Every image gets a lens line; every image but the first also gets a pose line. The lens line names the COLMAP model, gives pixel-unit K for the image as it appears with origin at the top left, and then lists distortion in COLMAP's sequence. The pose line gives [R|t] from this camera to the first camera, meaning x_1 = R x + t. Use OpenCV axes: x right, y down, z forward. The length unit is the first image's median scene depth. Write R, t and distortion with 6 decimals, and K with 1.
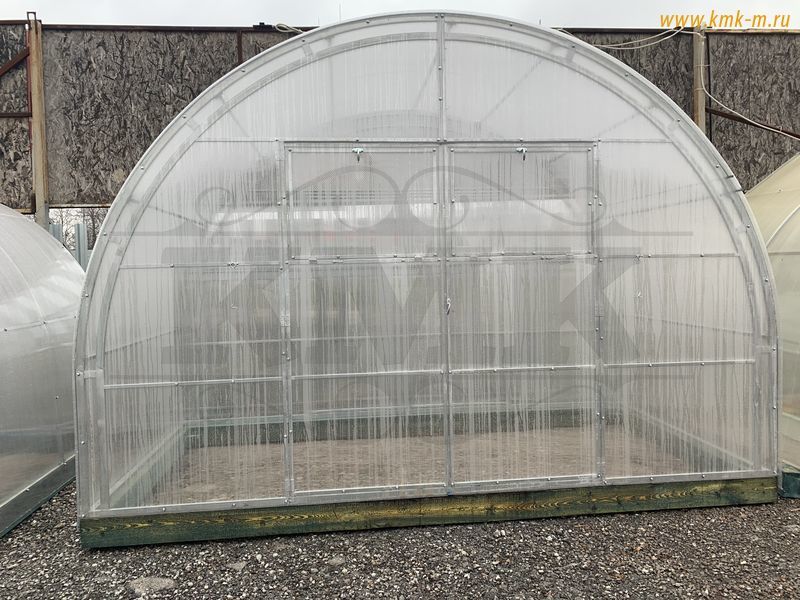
lens RADIAL K [[607.0, 0, 400.1], [0, 607.0, 297.0], [0, 0, 1]] dist [0.004882, 0.000528]
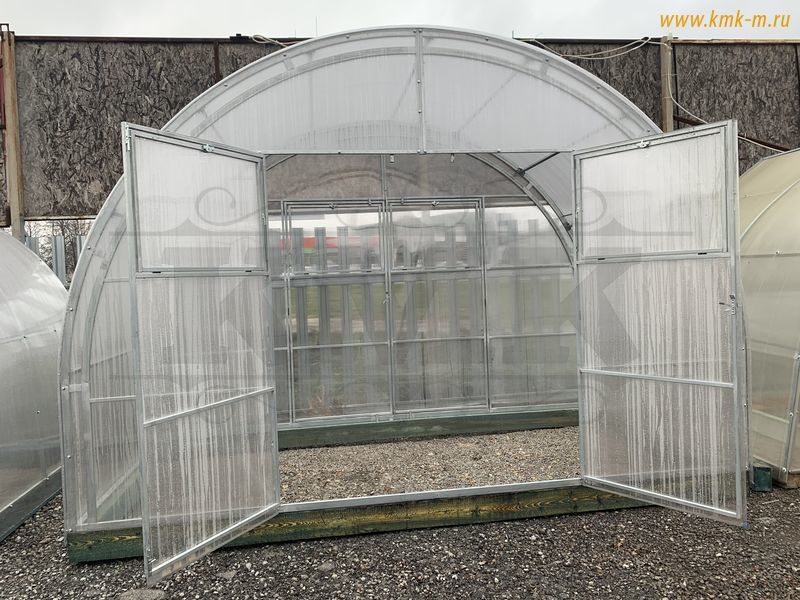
lens RADIAL K [[607.0, 0, 400.1], [0, 607.0, 298.3], [0, 0, 1]] dist [0.004882, 0.000528]
pose [[0.999126, -0.017085, 0.038146, -0.011082], [0.017382, 0.999821, -0.007450, -0.003459], [-0.038012, 0.008106, 0.999244, -0.020188]]
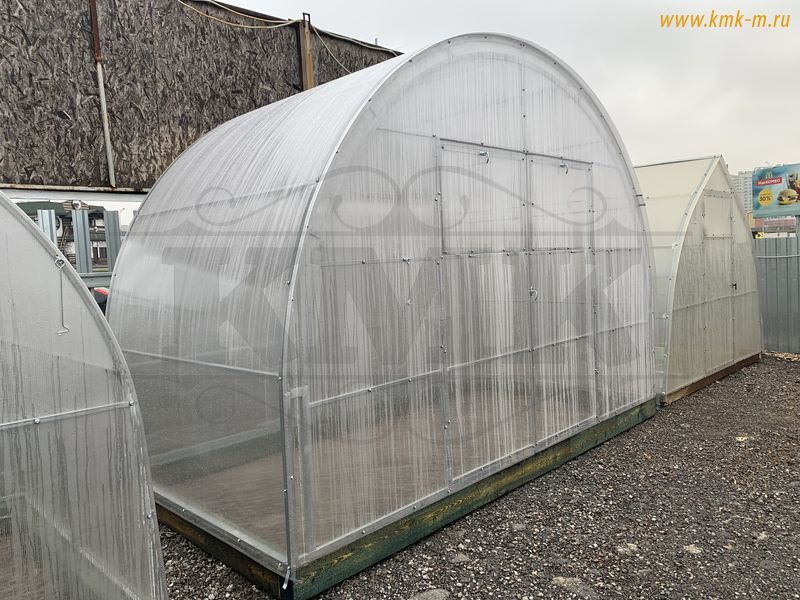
lens RADIAL K [[607.0, 0, 400.6], [0, 607.0, 296.5], [0, 0, 1]] dist [0.004882, 0.000528]
pose [[0.771220, -0.049249, 0.634661, -0.865634], [0.052832, 0.998515, 0.013283, -0.007470], [-0.634373, 0.023286, 0.772677, 0.250768]]
